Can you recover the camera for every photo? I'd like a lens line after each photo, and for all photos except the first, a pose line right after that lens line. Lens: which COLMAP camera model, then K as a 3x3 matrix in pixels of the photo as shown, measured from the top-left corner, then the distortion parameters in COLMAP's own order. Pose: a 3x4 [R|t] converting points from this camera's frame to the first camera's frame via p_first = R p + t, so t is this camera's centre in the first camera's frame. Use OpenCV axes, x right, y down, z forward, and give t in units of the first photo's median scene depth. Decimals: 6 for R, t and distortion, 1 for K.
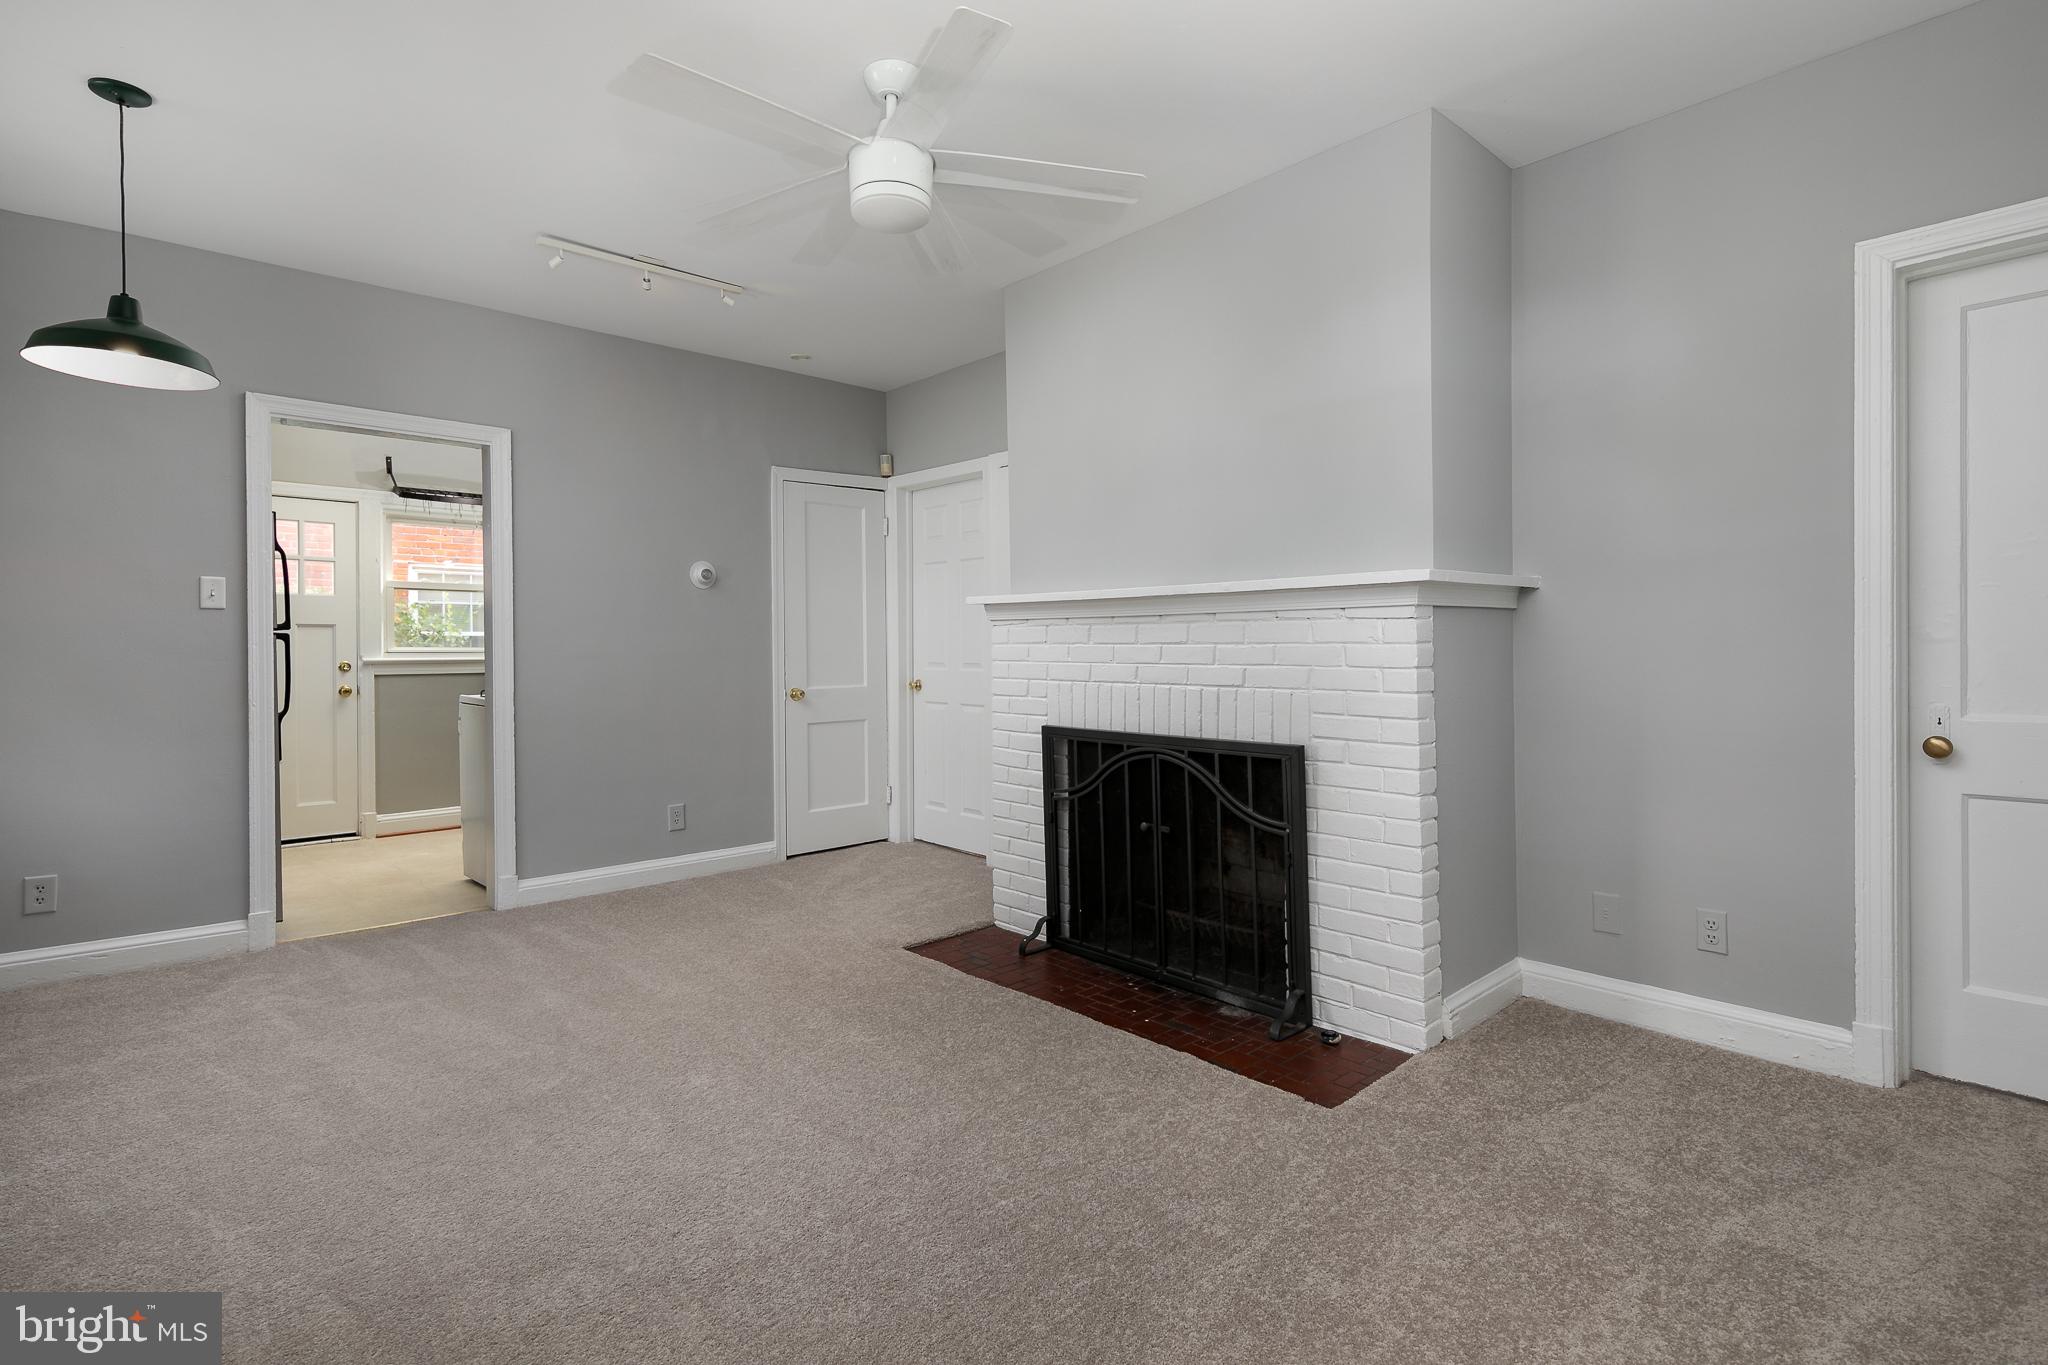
lens RADIAL K [[990.8, 0, 1022.9], [0, 990.8, 644.5], [0, 0, 1]] dist [-0.000159, -0.000235]
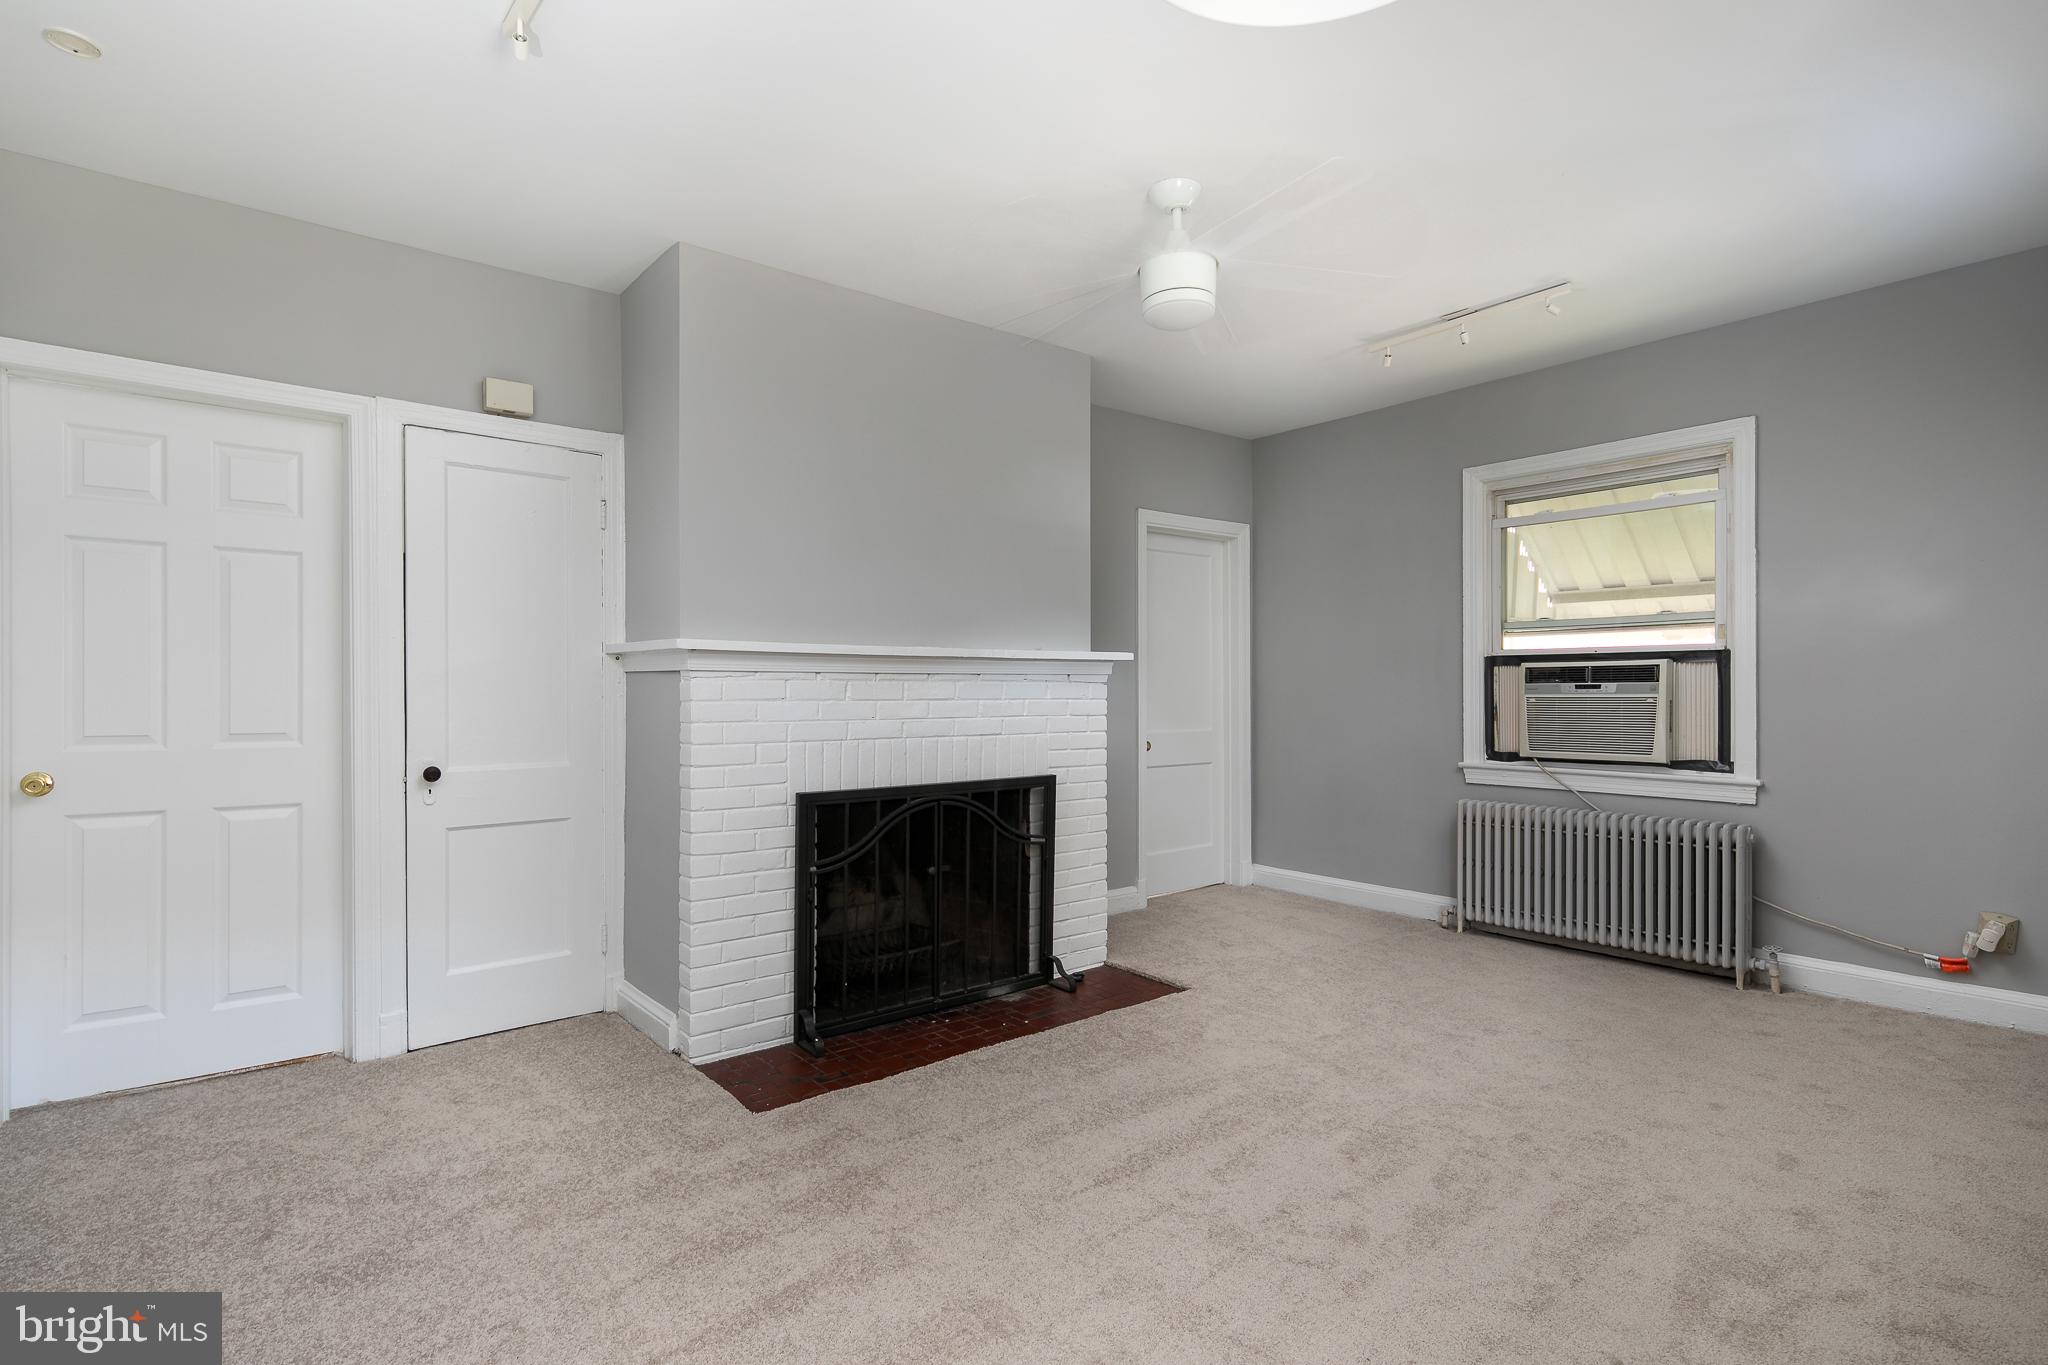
lens RADIAL K [[981.1, 0, 998.7], [0, 981.1, 688.1], [0, 0, 1]] dist [0.002159, 0.000184]
pose [[0.077604, 0.009916, 0.996935, -0.932470], [-0.001295, 0.999951, -0.009845, -0.003631], [-0.996983, -0.000527, 0.077613, 0.846572]]
